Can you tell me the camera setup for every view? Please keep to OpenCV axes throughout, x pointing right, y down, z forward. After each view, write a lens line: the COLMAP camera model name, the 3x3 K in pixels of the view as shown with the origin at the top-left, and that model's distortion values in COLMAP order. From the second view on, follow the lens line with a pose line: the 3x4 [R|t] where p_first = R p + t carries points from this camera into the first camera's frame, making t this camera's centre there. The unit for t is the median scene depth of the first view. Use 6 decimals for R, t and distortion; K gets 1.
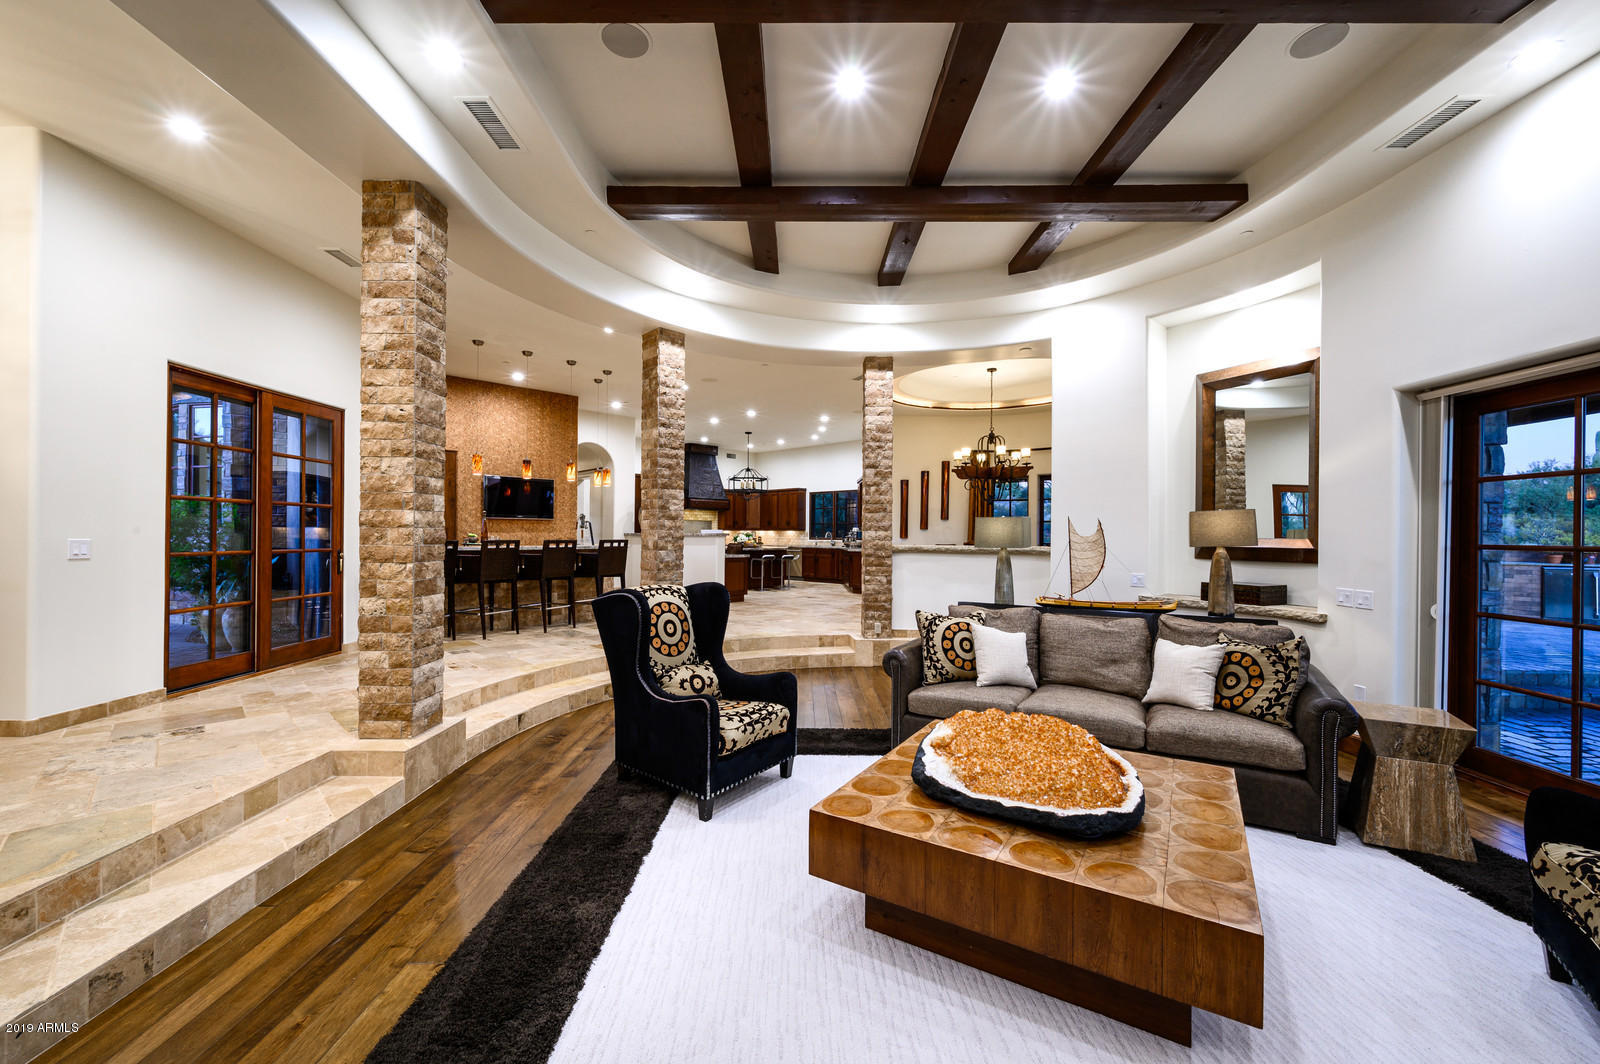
lens RADIAL K [[632.0, 0, 805.7], [0, 632.0, 532.5], [0, 0, 1]] dist [0.000412, -0.000236]
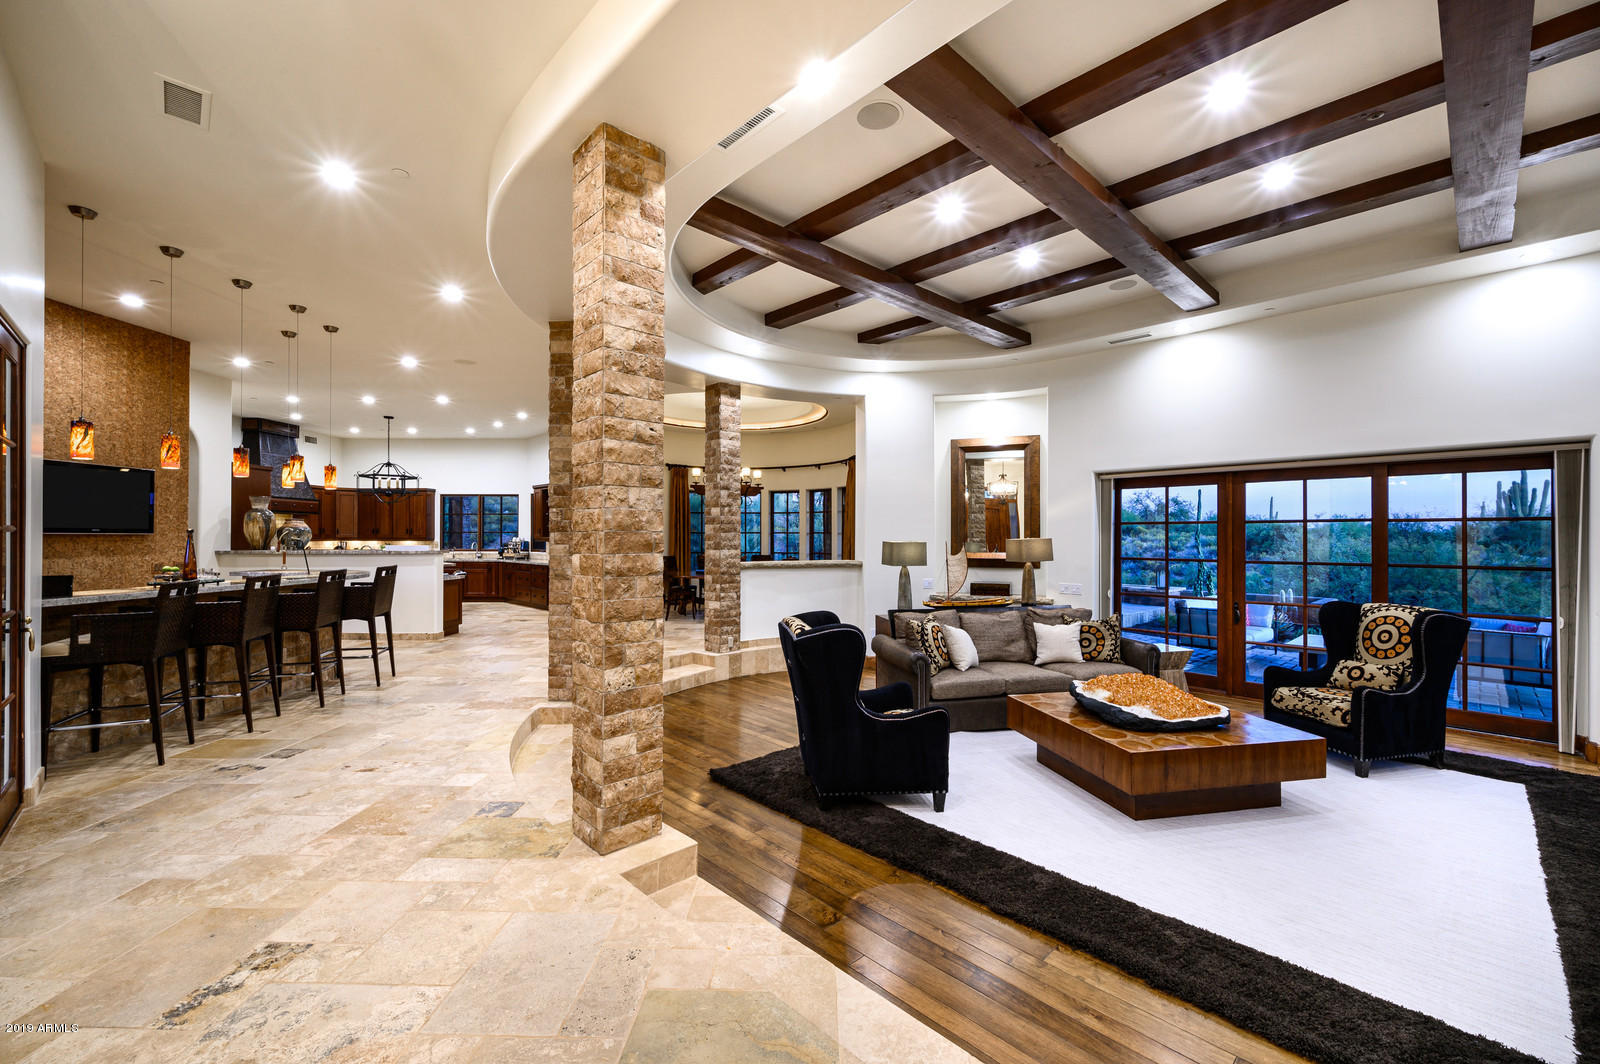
lens RADIAL K [[642.4, 0, 810.5], [0, 642.4, 532.1], [0, 0, 1]] dist [0.000446, 0.000090]
pose [[0.722948, -0.000249, 0.690902, -1.056826], [0.000781, 1.000000, -0.000457, -0.062184], [-0.690902, 0.000870, 0.722948, 0.267785]]
